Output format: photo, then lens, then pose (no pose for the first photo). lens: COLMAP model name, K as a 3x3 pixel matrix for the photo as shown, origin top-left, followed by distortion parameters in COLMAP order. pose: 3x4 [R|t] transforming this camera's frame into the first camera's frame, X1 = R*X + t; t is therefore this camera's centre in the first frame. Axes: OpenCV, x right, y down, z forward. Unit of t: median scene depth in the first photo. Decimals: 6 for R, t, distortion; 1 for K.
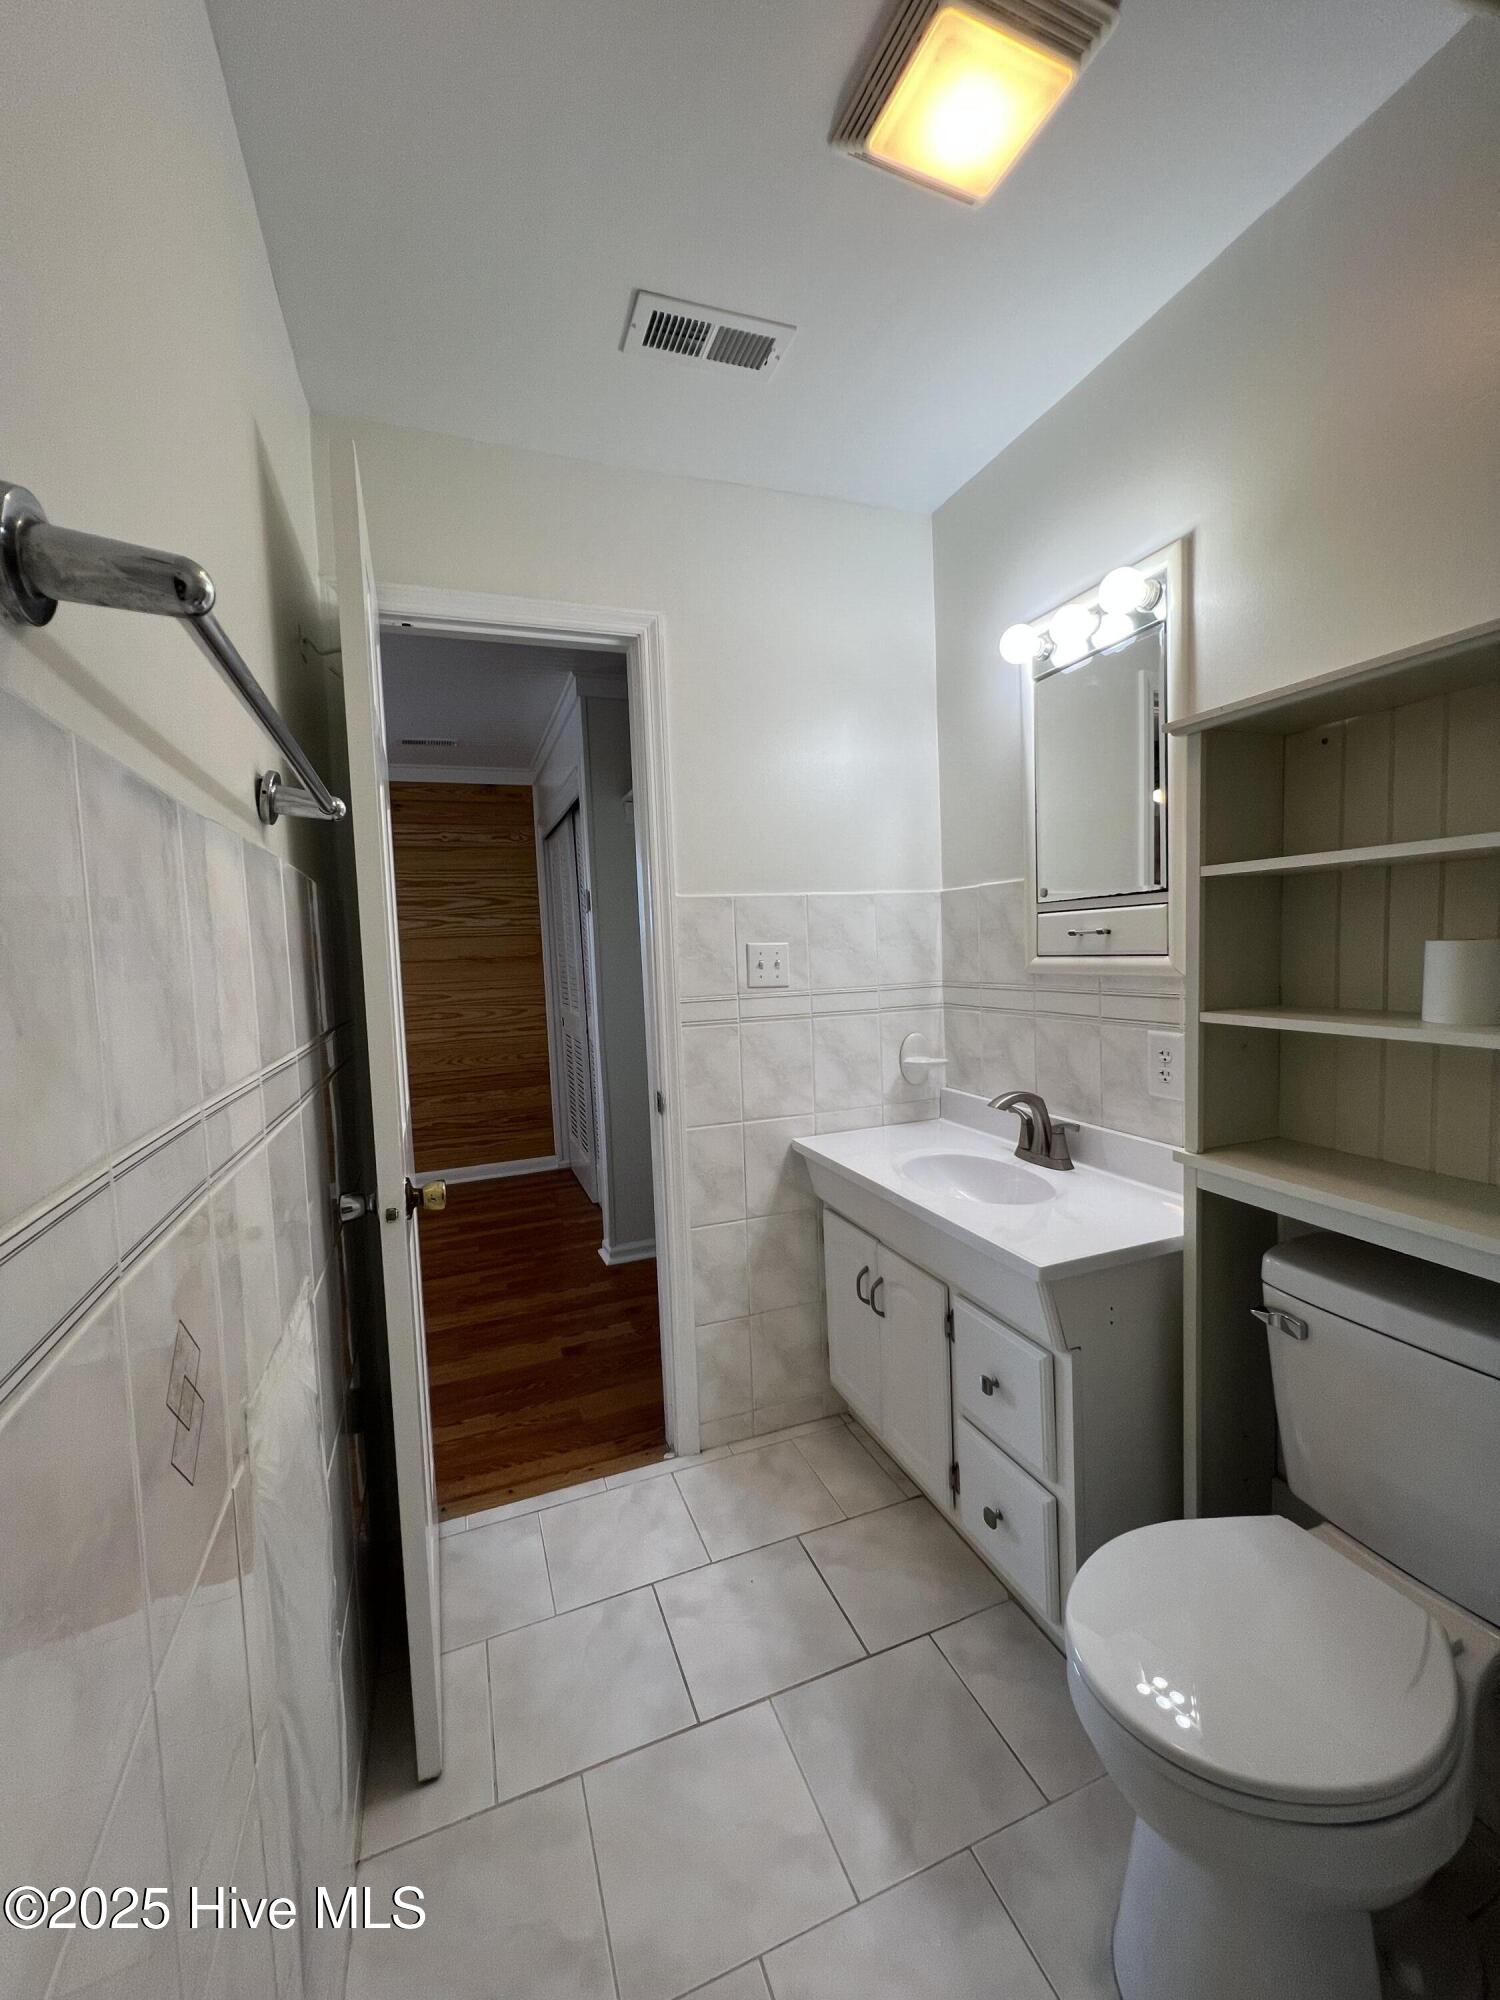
lens RADIAL K [[801.9, 0, 747.6], [0, 801.9, 995.6], [0, 0, 1]] dist [-0.001499, 0.000584]
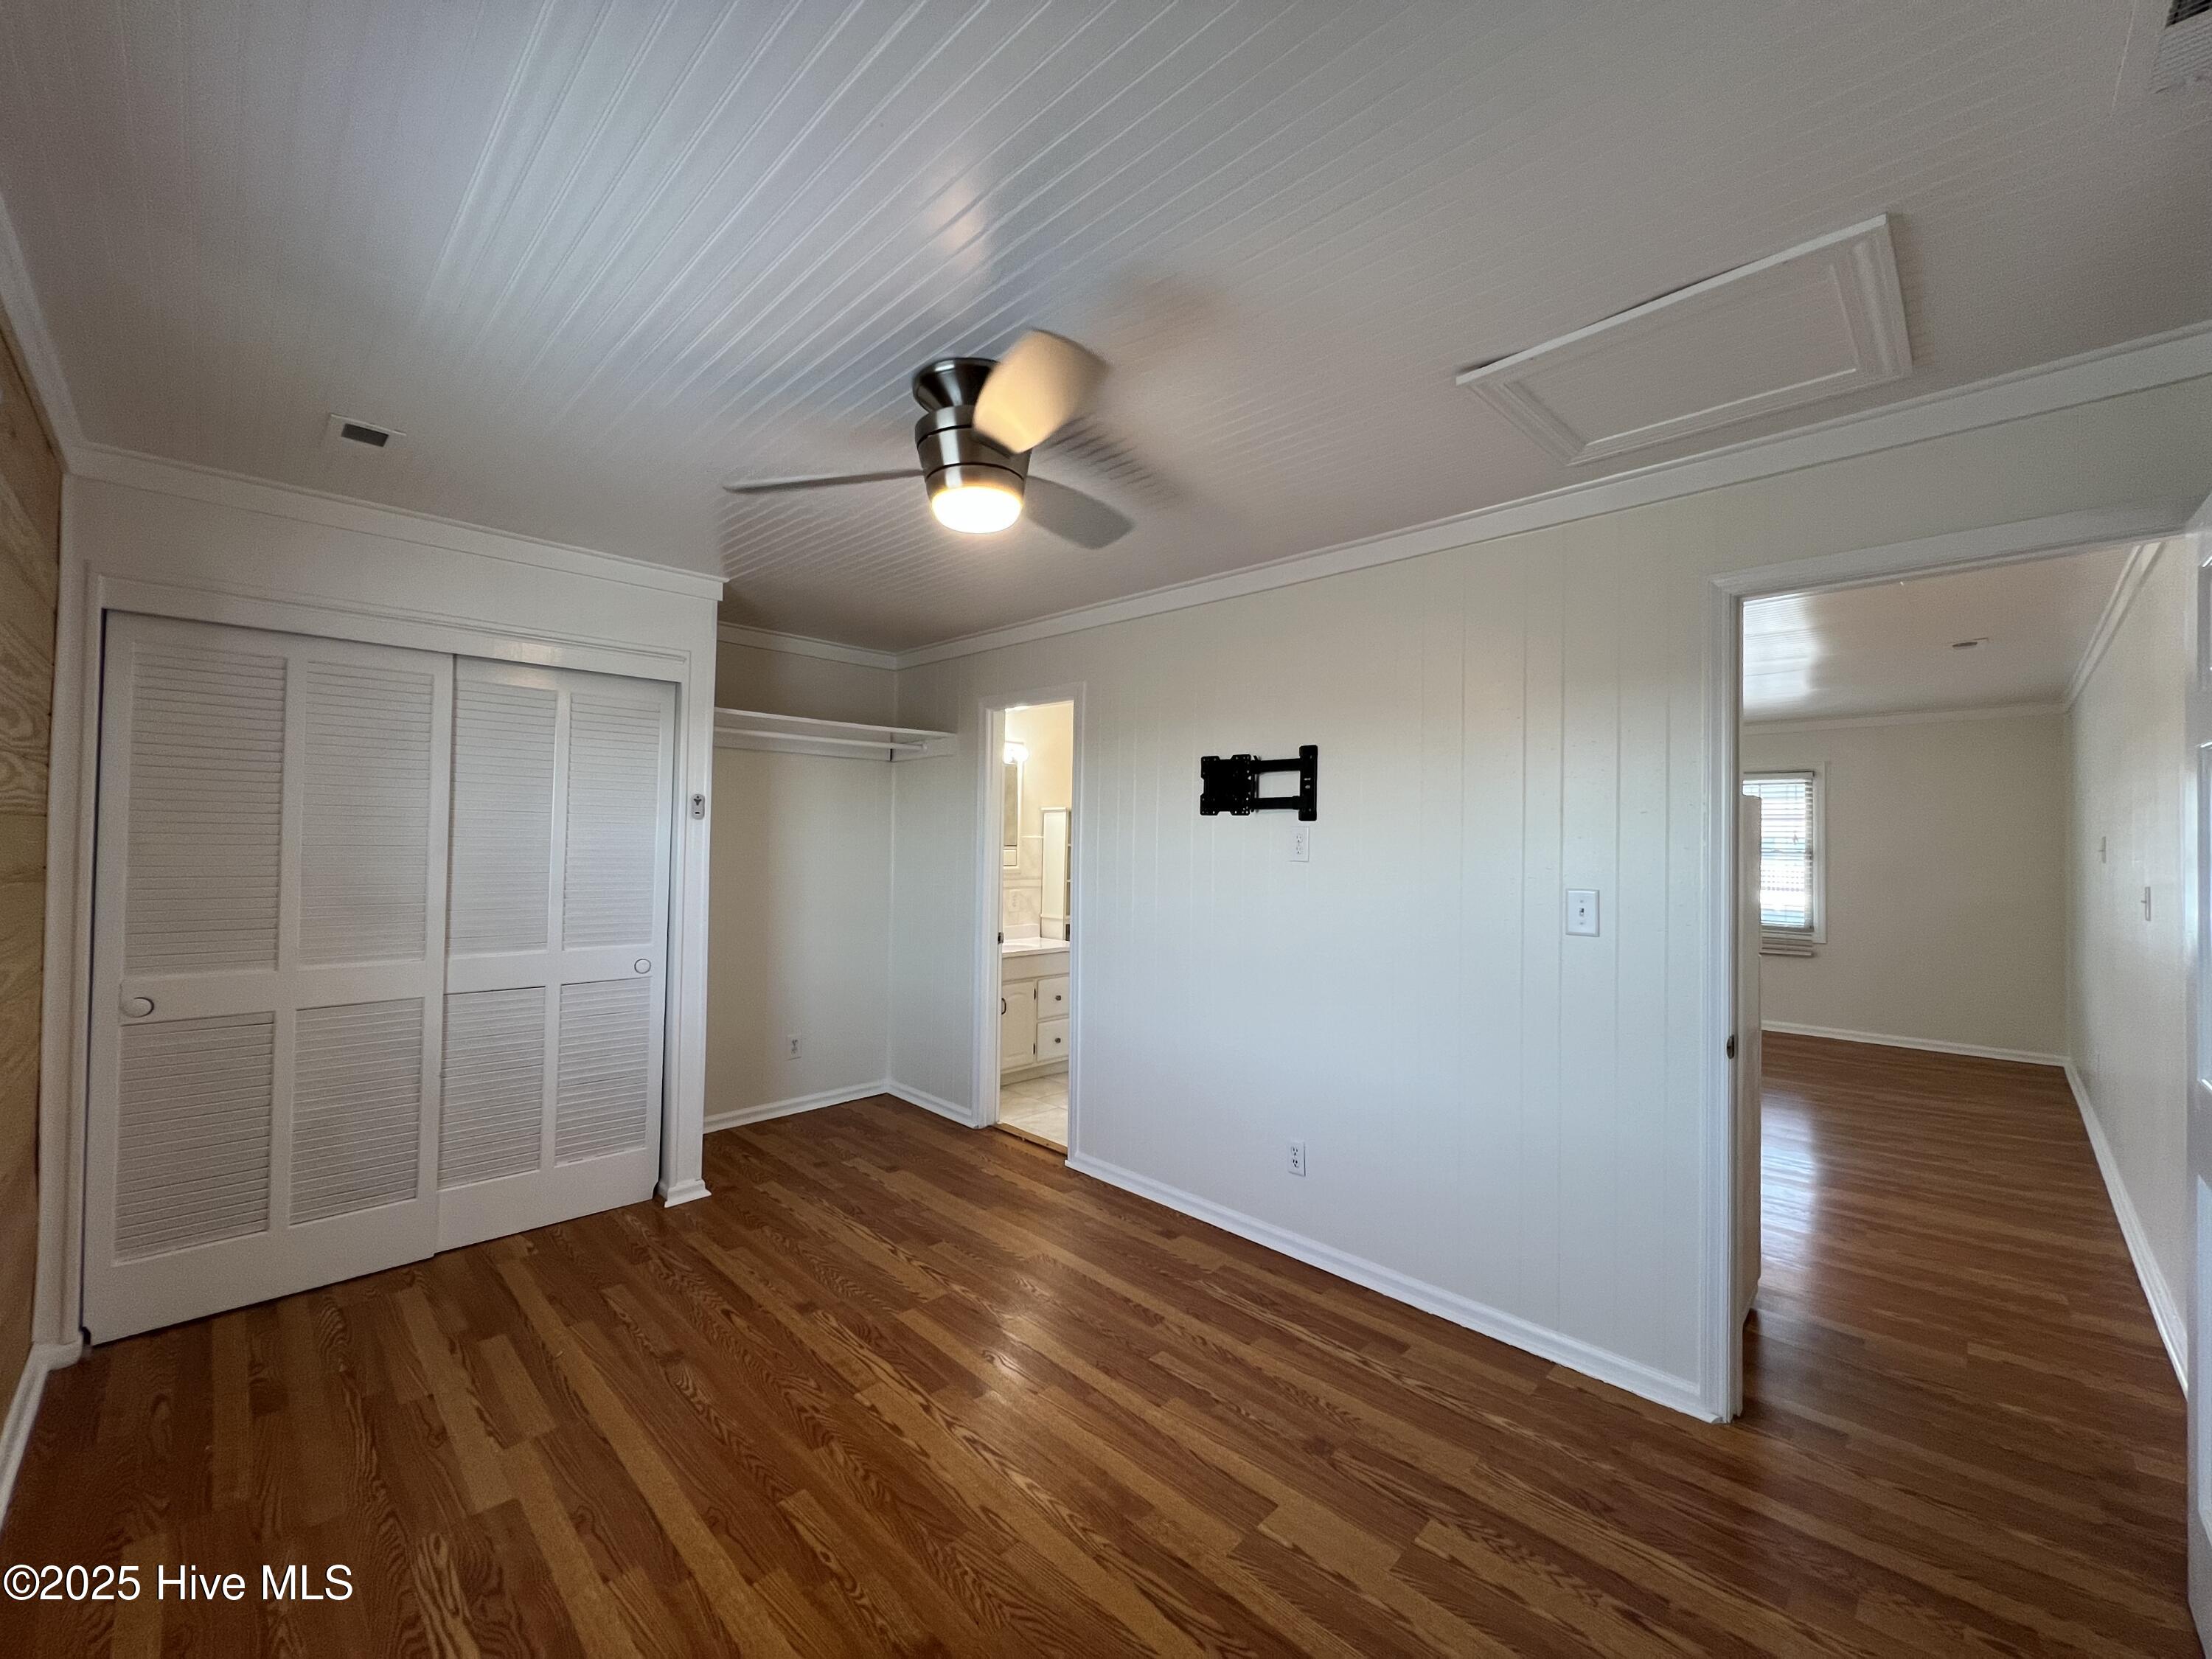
lens RADIAL K [[886.9, 0, 1101.2], [0, 886.9, 826.9], [0, 0, 1]] dist [-0.001499, 0.000584]
pose [[-0.405634, 0.046947, 0.912829, -1.646038], [0.062385, 0.997773, -0.023594, -0.050581], [-0.911904, 0.047376, -0.407659, 1.222970]]
